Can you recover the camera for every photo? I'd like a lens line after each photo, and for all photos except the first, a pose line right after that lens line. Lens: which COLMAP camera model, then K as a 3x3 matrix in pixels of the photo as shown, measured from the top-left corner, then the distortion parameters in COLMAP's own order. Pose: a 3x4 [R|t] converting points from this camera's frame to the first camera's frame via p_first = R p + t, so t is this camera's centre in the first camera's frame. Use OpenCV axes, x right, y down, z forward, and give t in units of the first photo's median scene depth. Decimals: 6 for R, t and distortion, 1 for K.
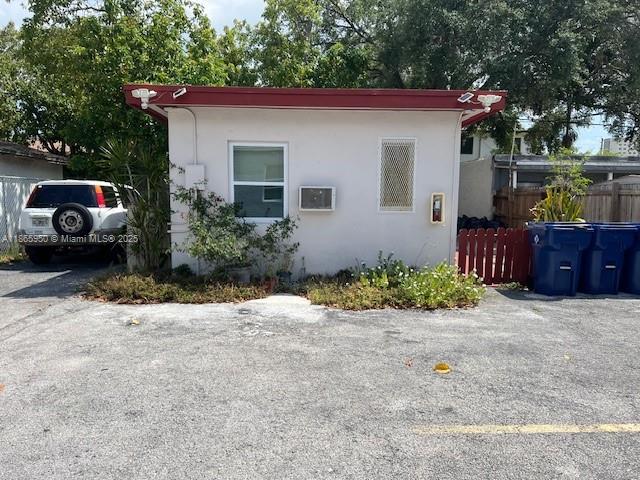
lens RADIAL K [[502.5, 0, 319.4], [0, 502.5, 237.1], [0, 0, 1]] dist [0.084045, -0.101283]
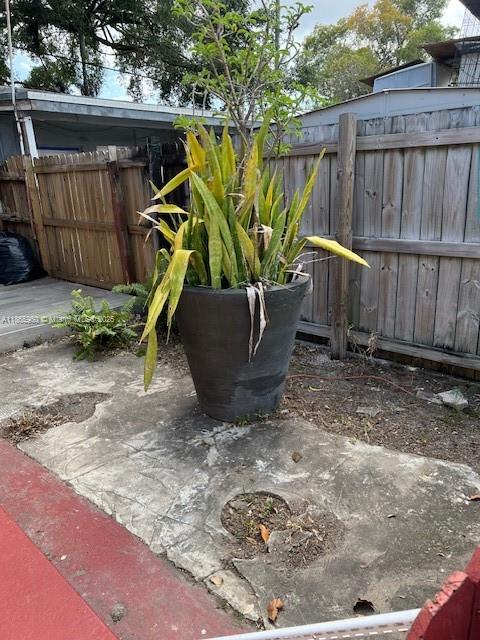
lens RADIAL K [[502.5, 0, 249.7], [0, 502.5, 323.6], [0, 0, 1]] dist [0.084045, -0.101283]
pose [[0.736052, -0.228915, 0.637045, 0.209383], [0.104845, 0.968281, 0.226801, -0.039212], [-0.668756, -0.100146, 0.736706, 0.542148]]
